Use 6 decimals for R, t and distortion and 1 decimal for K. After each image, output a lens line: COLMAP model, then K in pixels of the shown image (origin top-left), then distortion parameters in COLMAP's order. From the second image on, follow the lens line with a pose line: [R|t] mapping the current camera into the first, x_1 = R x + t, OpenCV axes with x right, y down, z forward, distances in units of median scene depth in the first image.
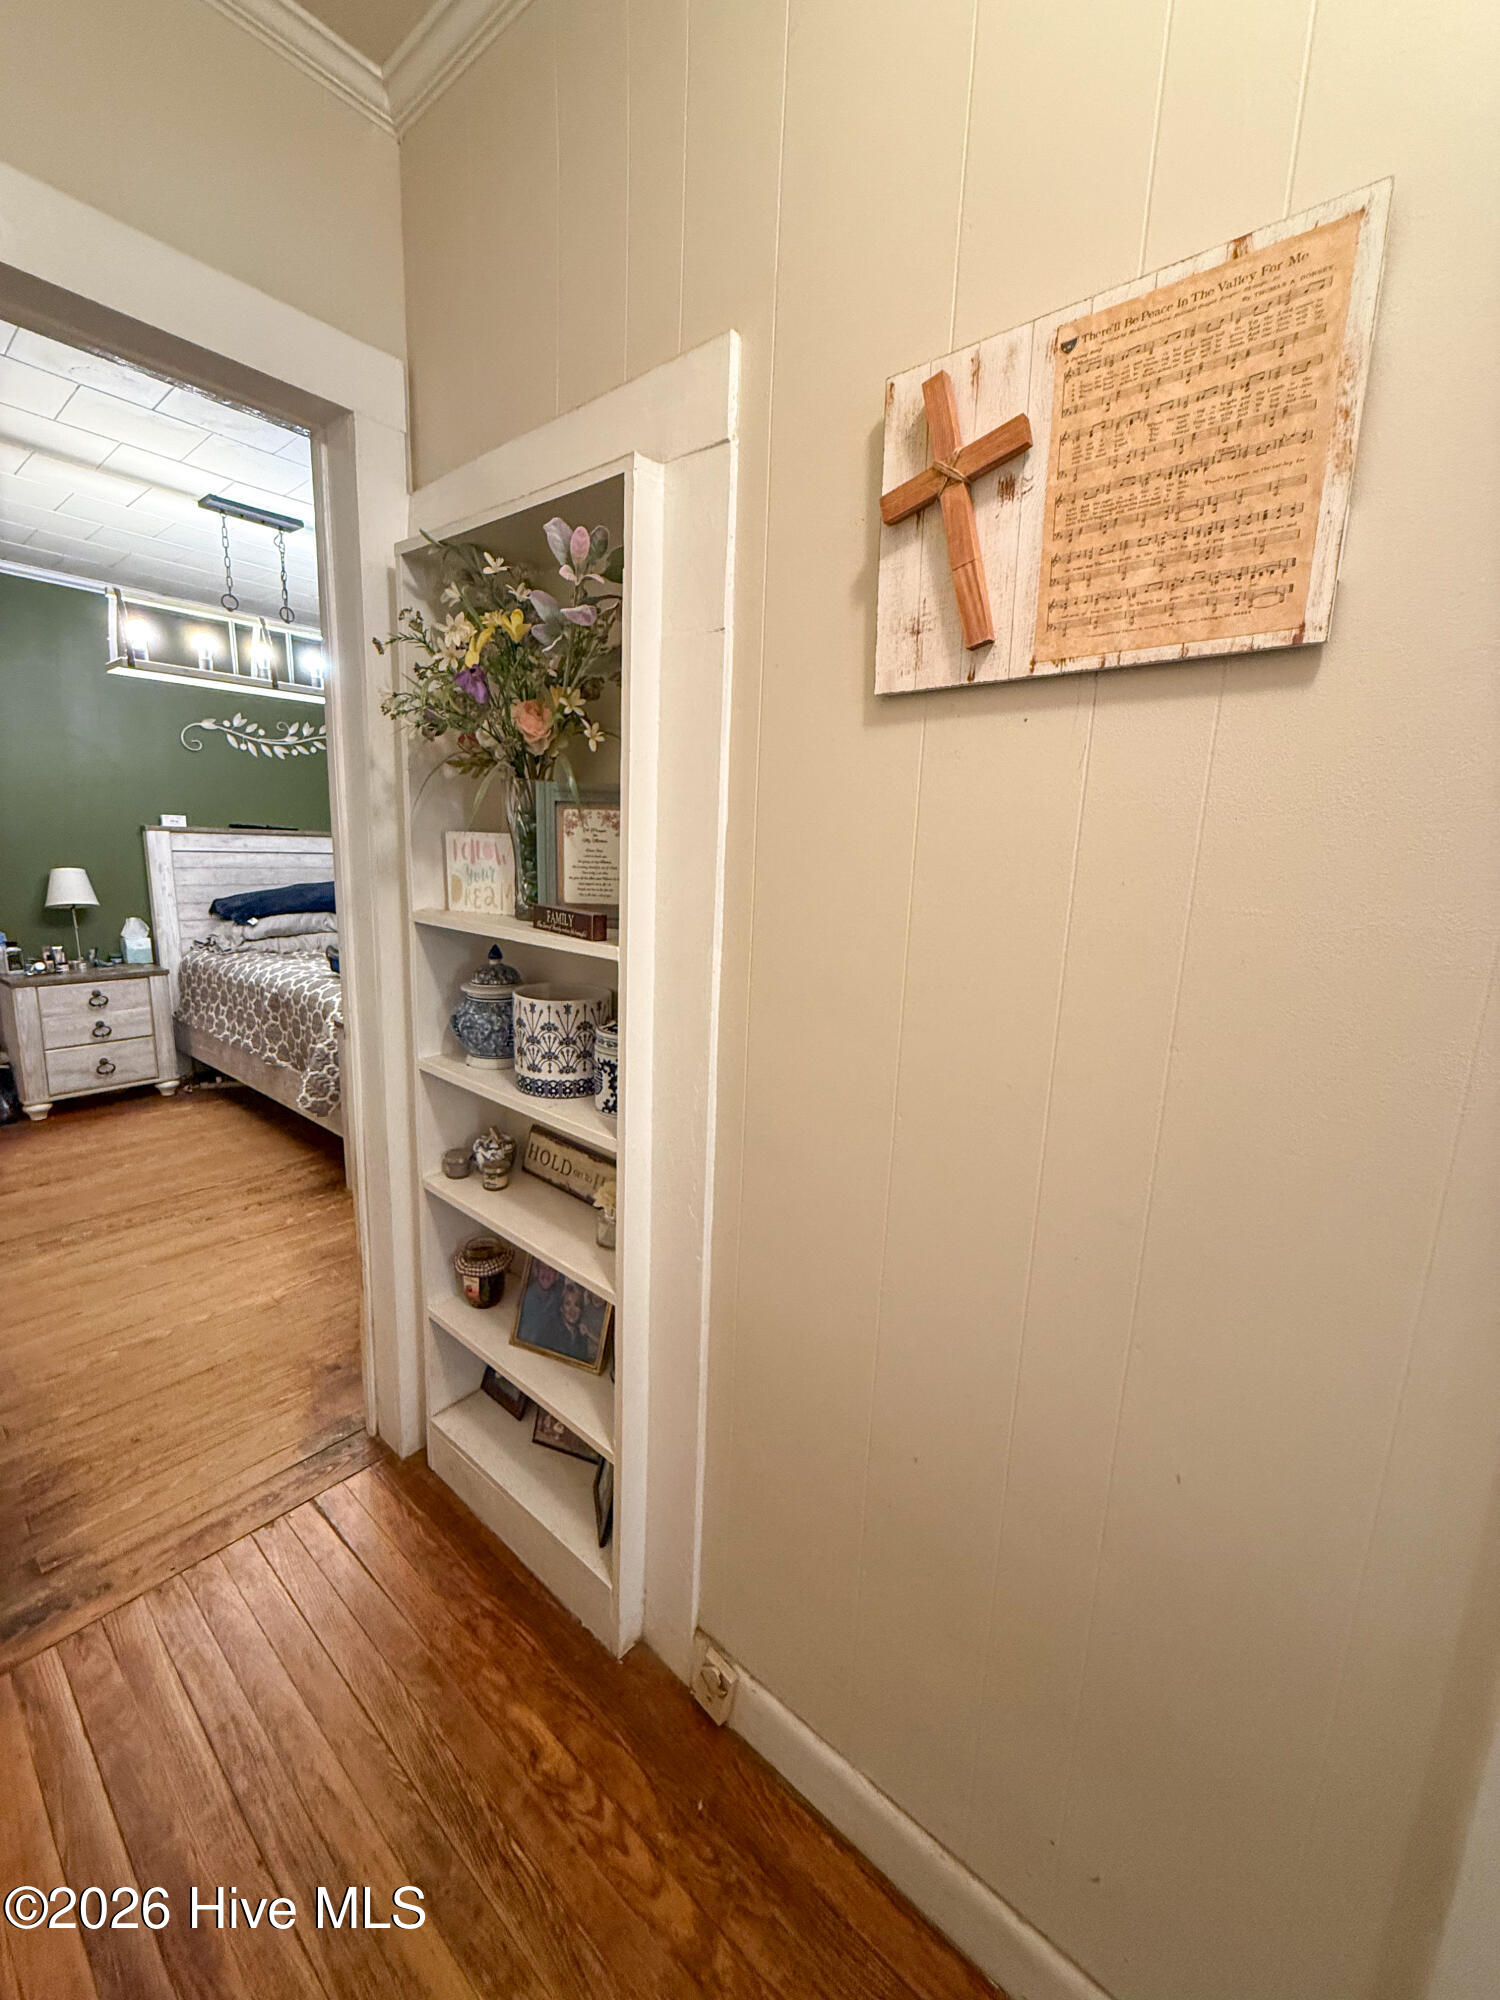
lens RADIAL K [[801.8, 0, 754.4], [0, 801.8, 994.8], [0, 0, 1]] dist [-0.000755, -0.000111]
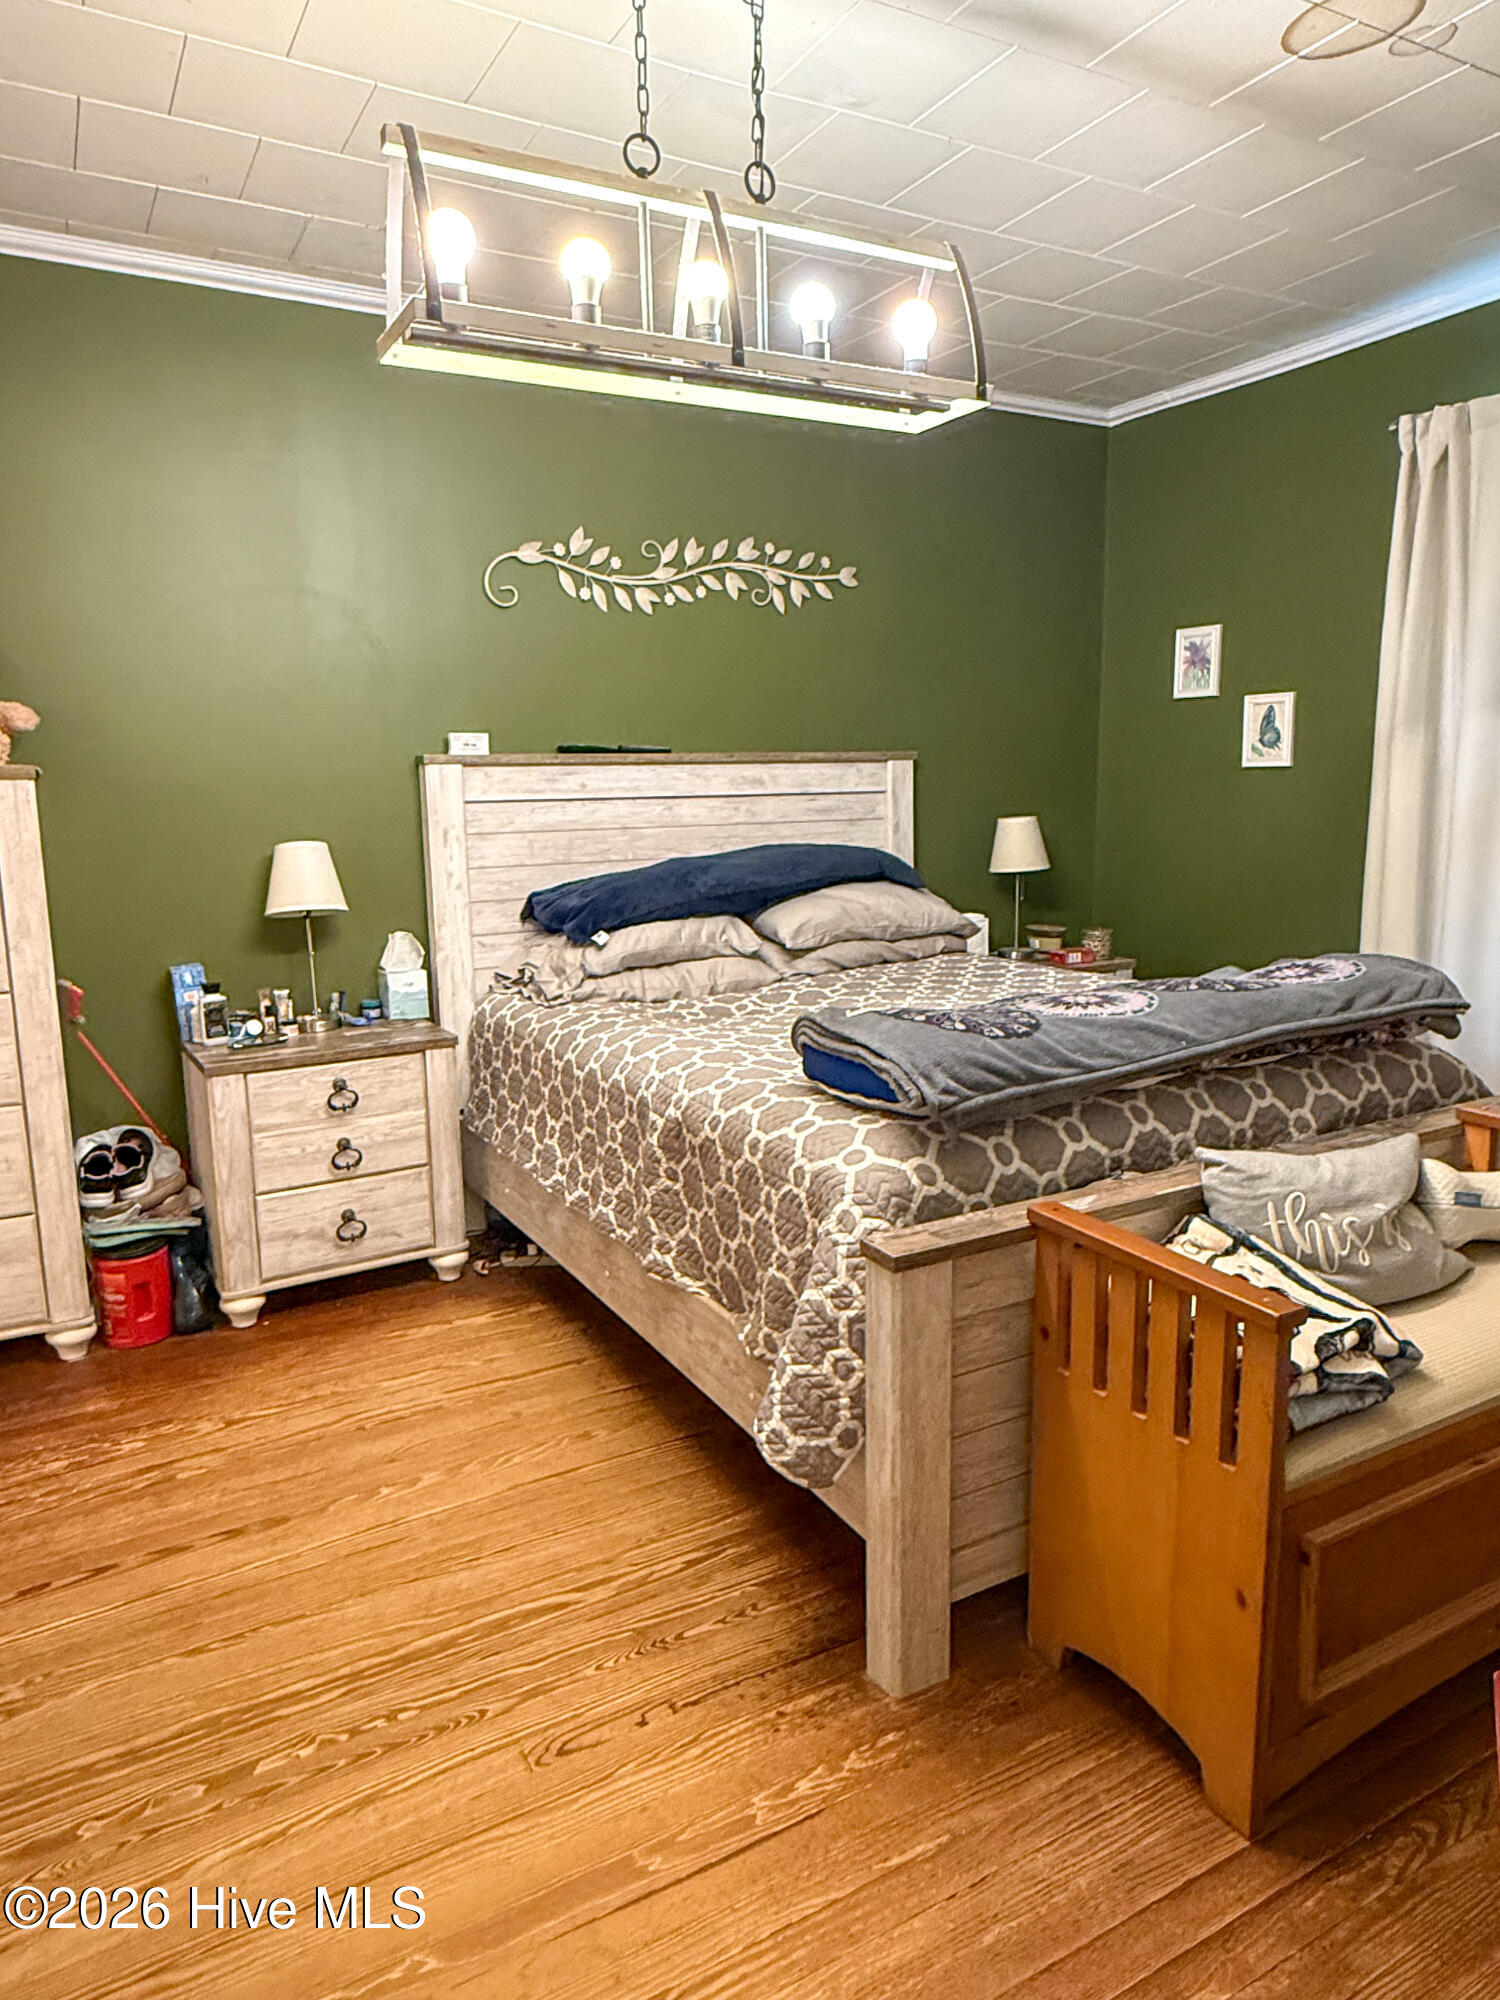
lens RADIAL K [[1242.4, 0, 748.8], [0, 1242.4, 989.8], [0, 0, 1]] dist [-0.004131, -0.001530]
pose [[0.932122, 0.015693, -0.361804, -0.276235], [-0.020159, 0.999760, -0.008572, -0.057811], [0.361582, 0.015284, 0.932215, 0.335803]]
